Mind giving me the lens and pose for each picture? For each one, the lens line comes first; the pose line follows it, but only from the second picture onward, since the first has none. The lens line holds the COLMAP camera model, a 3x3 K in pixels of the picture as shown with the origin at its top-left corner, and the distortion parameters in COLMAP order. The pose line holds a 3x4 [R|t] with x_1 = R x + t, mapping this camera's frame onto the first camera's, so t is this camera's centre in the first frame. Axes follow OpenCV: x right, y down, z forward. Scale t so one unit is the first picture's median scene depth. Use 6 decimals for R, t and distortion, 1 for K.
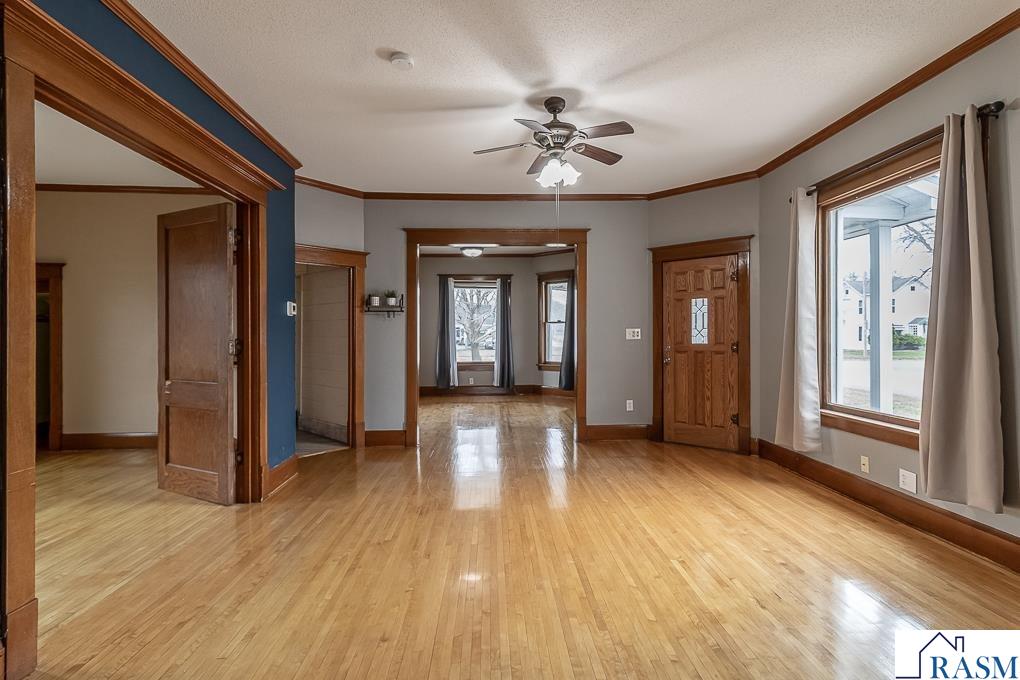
lens RADIAL K [[481.4, 0, 518.7], [0, 481.4, 332.9], [0, 0, 1]] dist [0.001633, 0.003831]
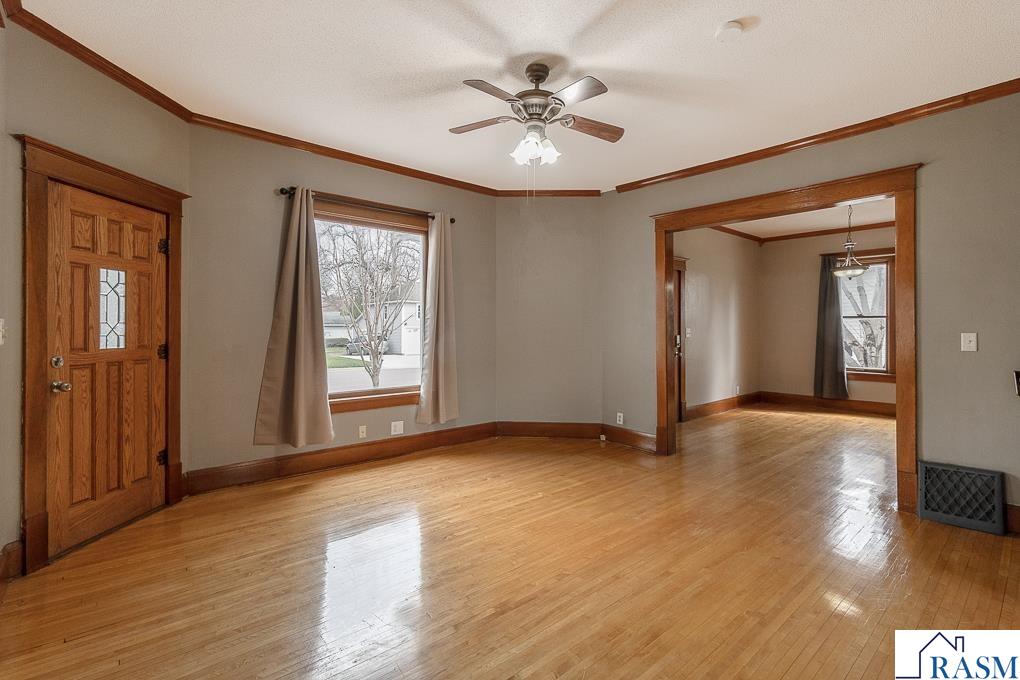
lens RADIAL K [[481.4, 0, 521.1], [0, 481.4, 322.9], [0, 0, 1]] dist [0.001633, 0.003831]
pose [[-0.614602, 0.015770, 0.788680, -0.378775], [0.002327, 0.999832, -0.018179, 0.003587], [-0.788834, -0.009338, -0.614535, 0.980800]]
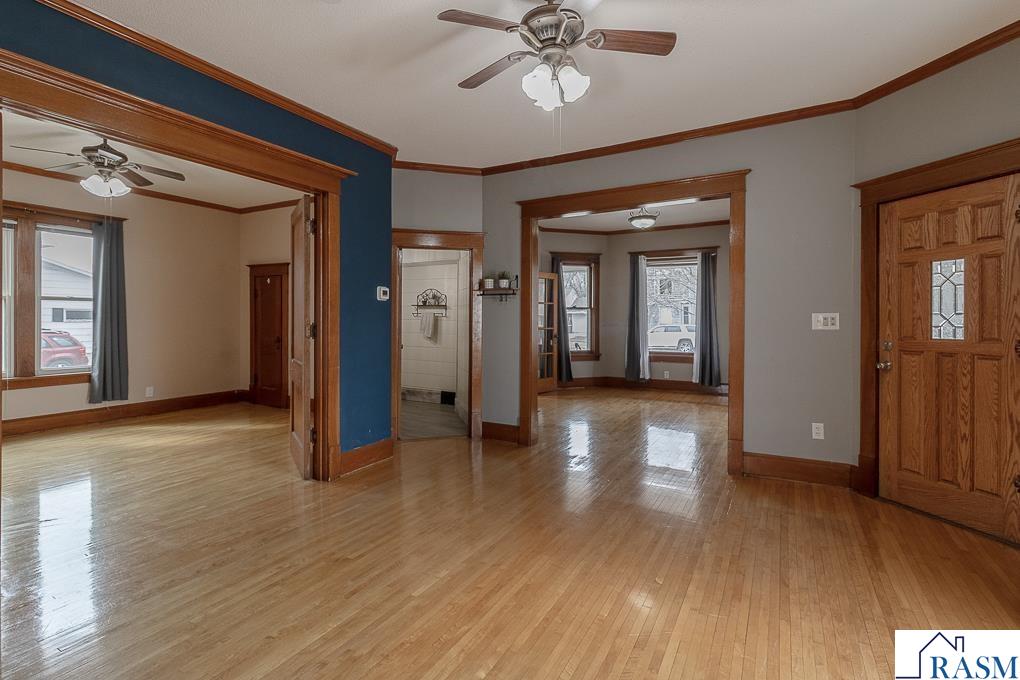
lens RADIAL K [[481.4, 0, 516.8], [0, 481.4, 318.5], [0, 0, 1]] dist [0.001633, 0.003831]
pose [[0.843910, 0.005096, -0.536460, 0.254994], [-0.004225, 0.999987, 0.002853, -0.001707], [0.536467, -0.000141, 0.843921, 0.249290]]
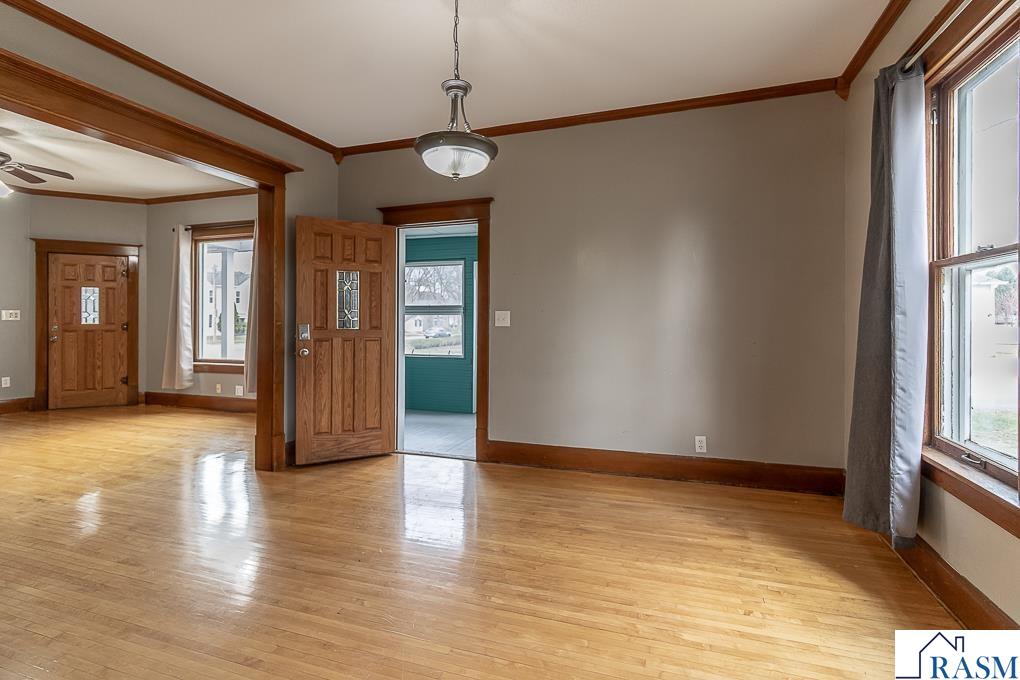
lens RADIAL K [[481.4, 0, 519.0], [0, 481.4, 325.5], [0, 0, 1]] dist [0.001633, 0.003831]
pose [[0.375813, 0.000807, 0.926695, -0.363444], [-0.010449, 0.999940, 0.003367, 0.010722], [-0.926637, -0.010948, 0.375798, -0.490281]]
